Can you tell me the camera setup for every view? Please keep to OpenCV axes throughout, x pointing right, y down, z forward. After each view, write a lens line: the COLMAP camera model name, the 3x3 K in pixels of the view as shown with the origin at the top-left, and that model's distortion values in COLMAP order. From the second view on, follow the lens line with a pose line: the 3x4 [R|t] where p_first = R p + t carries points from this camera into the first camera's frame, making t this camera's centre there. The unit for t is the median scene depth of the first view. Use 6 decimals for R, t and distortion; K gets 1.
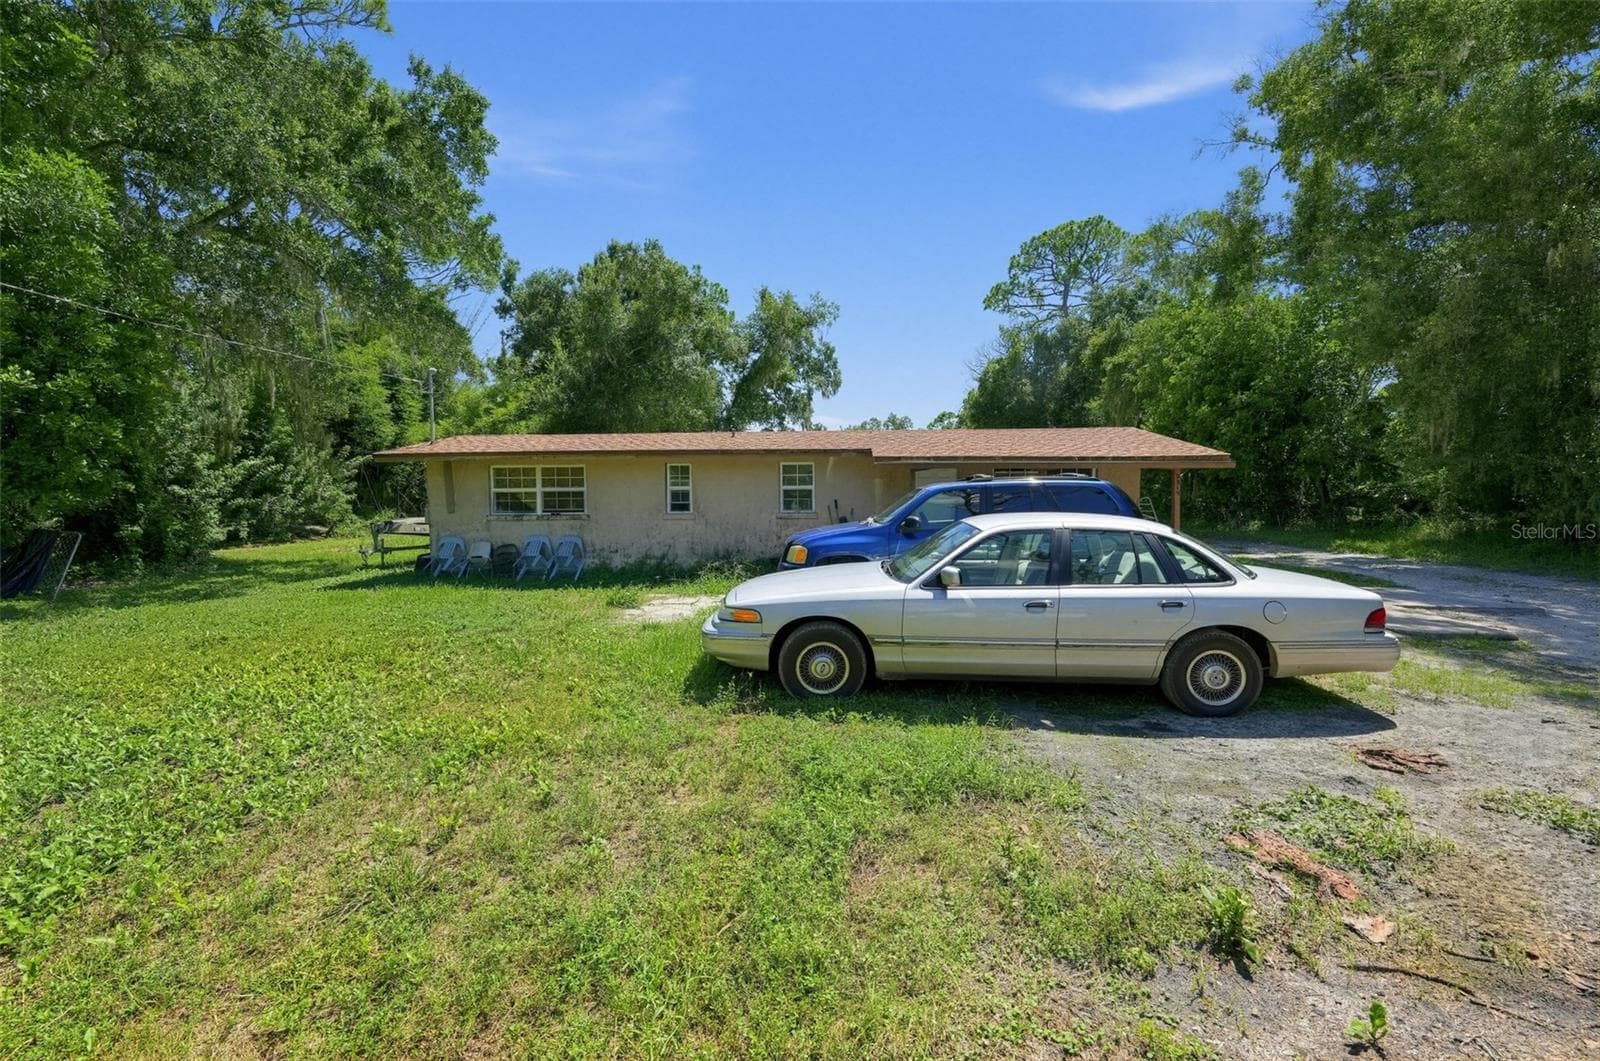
lens RADIAL K [[646.5, 0, 828.0], [0, 646.5, 528.4], [0, 0, 1]] dist [0.001357, -0.006585]
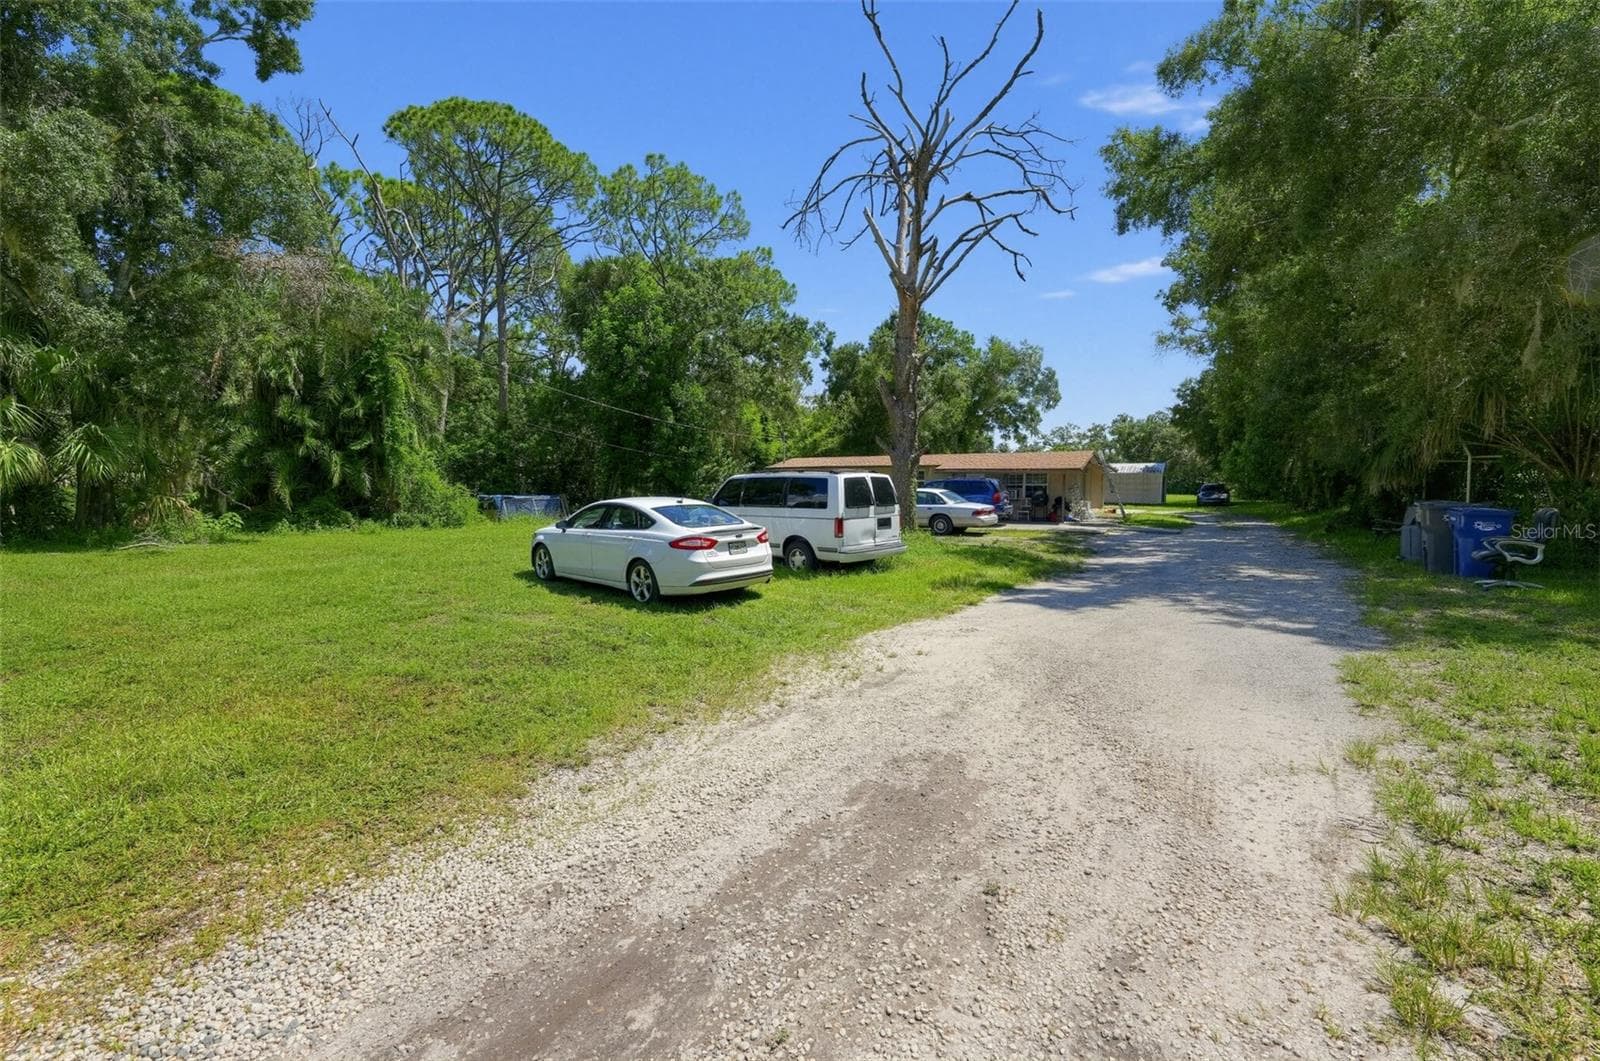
lens RADIAL K [[646.5, 0, 828.0], [0, 646.5, 528.4], [0, 0, 1]] dist [0.001357, -0.006585]
pose [[0.889263, 0.043887, -0.455287, 0.237968], [-0.037958, 0.999034, 0.022161, 0.022677], [0.455819, -0.002425, 0.890069, -0.397605]]
